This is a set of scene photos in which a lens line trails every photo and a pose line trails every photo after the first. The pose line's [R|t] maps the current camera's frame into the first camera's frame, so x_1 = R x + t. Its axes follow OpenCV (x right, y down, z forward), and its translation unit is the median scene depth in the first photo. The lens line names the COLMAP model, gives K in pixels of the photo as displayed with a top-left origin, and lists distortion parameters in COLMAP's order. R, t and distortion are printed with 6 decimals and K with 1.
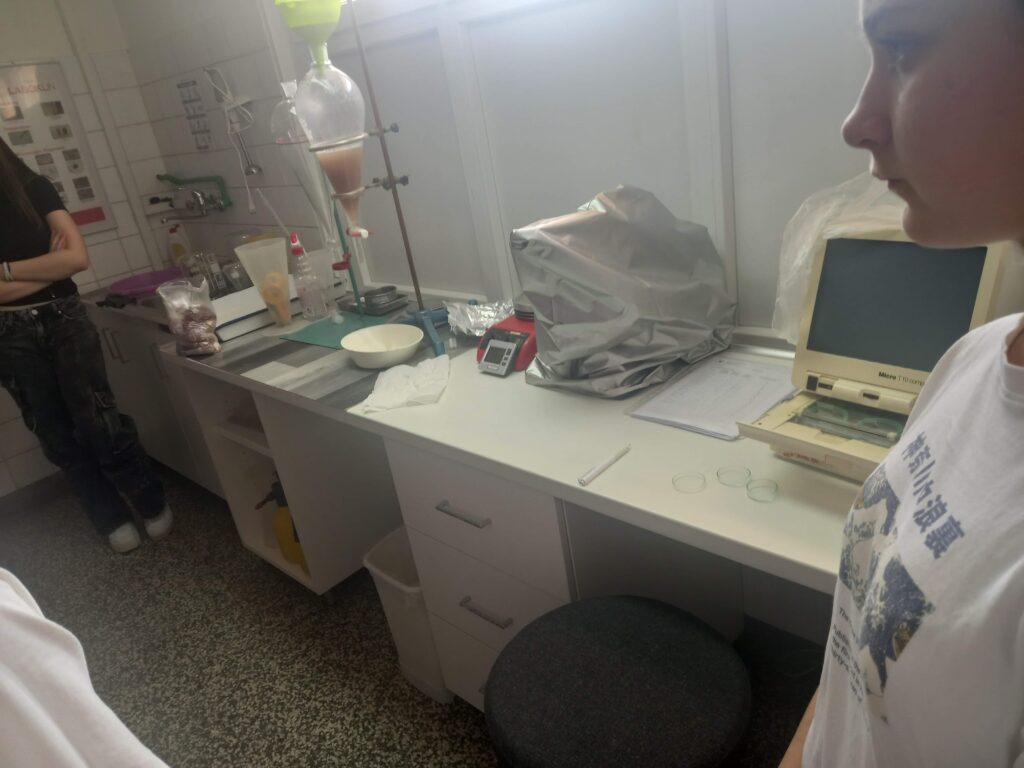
lens RADIAL K [[762.2, 0, 512.8], [0, 762.2, 388.4], [0, 0, 1]] dist [0.070624, -0.079396]
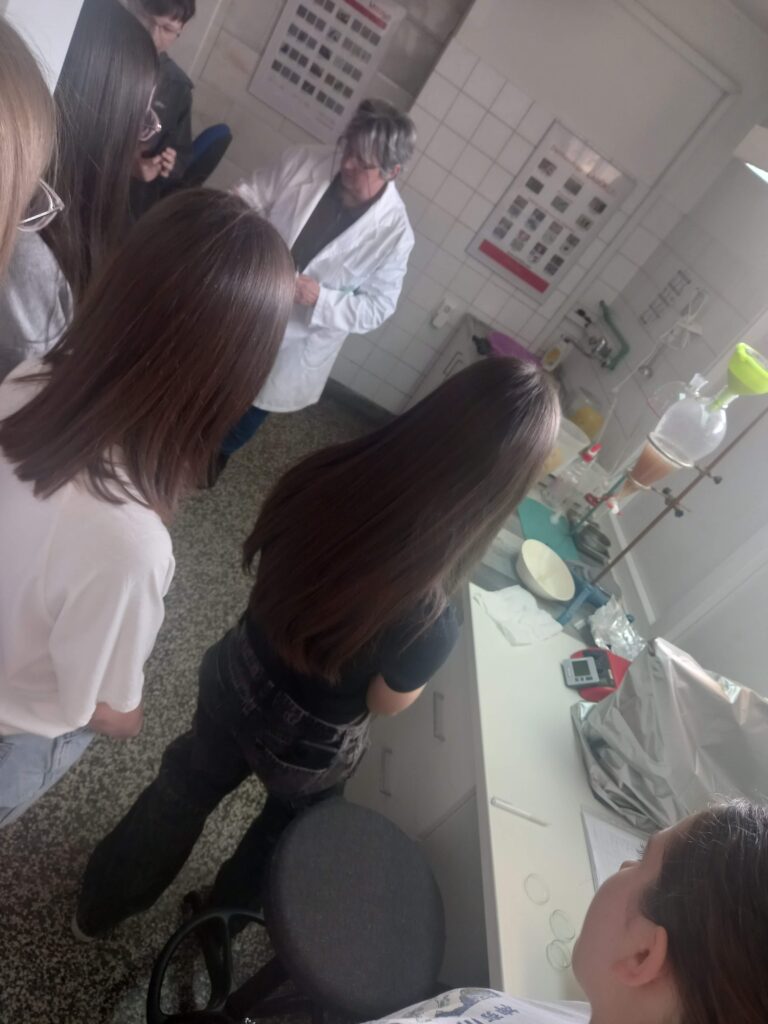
lens RADIAL K [[762.2, 0, 372.9], [0, 762.2, 498.5], [0, 0, 1]] dist [0.070624, -0.079396]
pose [[0.461637, 0.814269, -0.351933, 0.028256], [-0.812321, 0.547446, 0.201091, -0.151662], [0.356406, 0.193051, 0.914169, -0.180410]]
